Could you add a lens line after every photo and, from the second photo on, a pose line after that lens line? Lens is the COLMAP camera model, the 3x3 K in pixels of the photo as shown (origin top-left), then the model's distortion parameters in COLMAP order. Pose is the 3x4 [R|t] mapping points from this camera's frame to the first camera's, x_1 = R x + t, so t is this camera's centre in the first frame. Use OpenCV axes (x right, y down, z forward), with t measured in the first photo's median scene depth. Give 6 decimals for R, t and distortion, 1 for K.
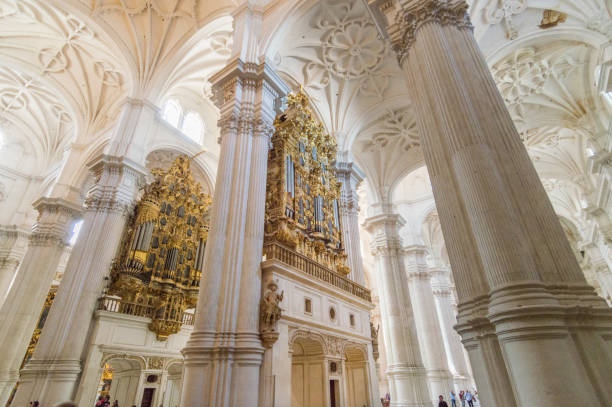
lens RADIAL K [[336.9, 0, 304.2], [0, 336.9, 203.2], [0, 0, 1]] dist [0.017647, 0.000096]
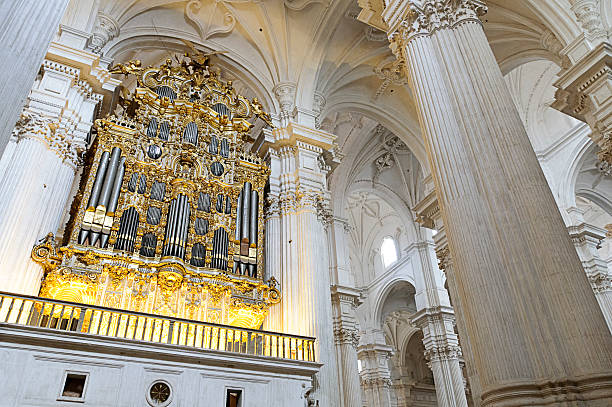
lens RADIAL K [[486.3, 0, 302.0], [0, 486.3, 209.3], [0, 0, 1]] dist [-0.031781, 0.020821]
pose [[0.868973, -0.282524, -0.406284, 0.703012], [0.255549, 0.959260, -0.120479, 0.194287], [0.423770, 0.000867, 0.905769, 0.381593]]
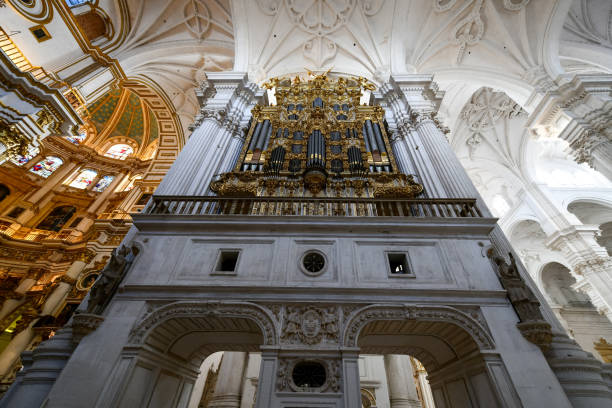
lens RADIAL K [[250.9, 0, 314.3], [0, 250.9, 211.5], [0, 0, 1]] dist [0.003481, 0.000958]
pose [[0.548821, -0.535349, -0.642026, 0.373820], [0.390584, 0.843260, -0.369265, 0.407907], [0.739081, -0.048104, 0.671897, 0.756225]]
